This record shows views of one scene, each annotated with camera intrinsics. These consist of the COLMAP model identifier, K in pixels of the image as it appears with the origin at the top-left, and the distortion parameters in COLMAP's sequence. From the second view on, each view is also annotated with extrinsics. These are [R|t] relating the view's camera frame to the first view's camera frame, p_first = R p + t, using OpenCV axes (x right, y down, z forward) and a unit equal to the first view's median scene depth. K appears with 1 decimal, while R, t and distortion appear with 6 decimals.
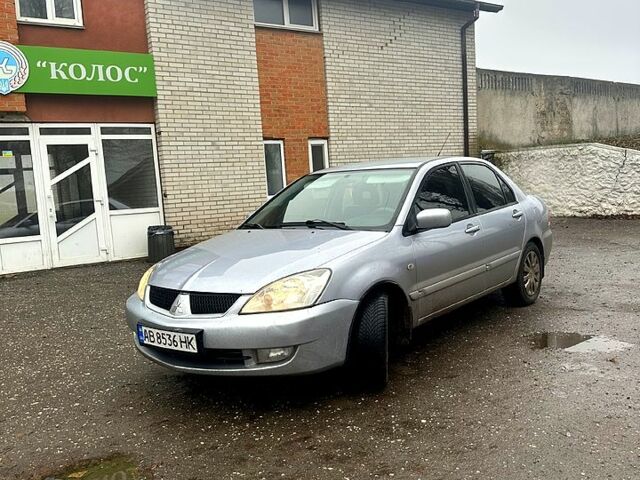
lens RADIAL K [[557.7, 0, 320.0], [0, 557.7, 240.0], [0, 0, 1]] dist [0.095961, -0.156919]
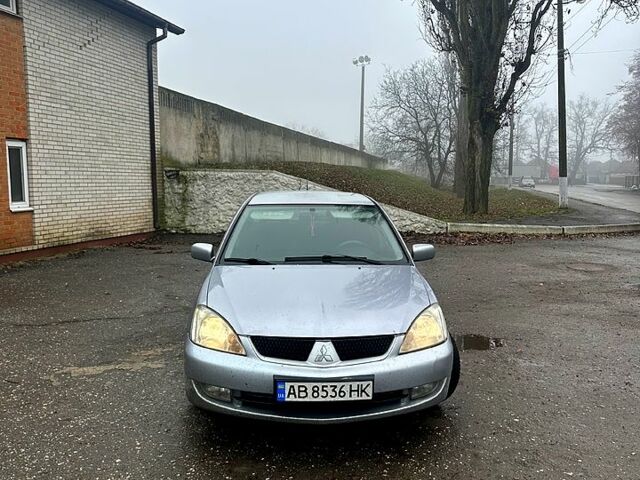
lens RADIAL K [[557.7, 0, 320.0], [0, 557.7, 240.0], [0, 0, 1]] dist [0.095961, -0.156919]
pose [[0.767058, -0.003873, 0.641566, -0.195108], [0.015164, 0.999812, -0.012094, -0.014448], [-0.641399, 0.019005, 0.766972, 0.062781]]
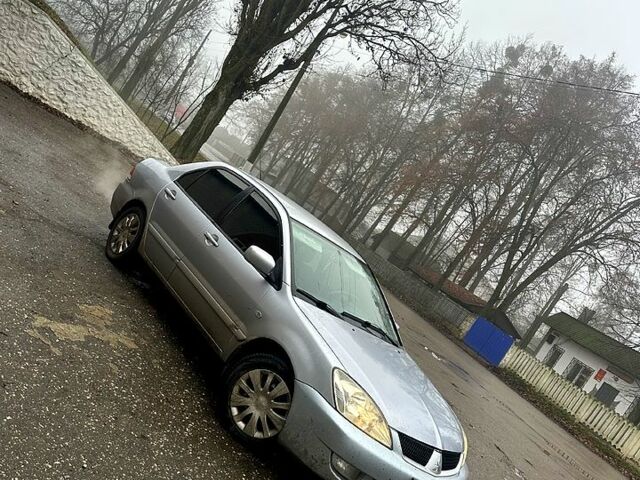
lens RADIAL K [[557.7, 0, 320.0], [0, 557.7, 240.0], [0, 0, 1]] dist [0.095961, -0.156919]
pose [[0.163447, 0.136996, 0.976994, -0.319611], [-0.479168, 0.876681, -0.042767, -0.023982], [-0.862371, -0.461154, 0.208935, 0.267379]]
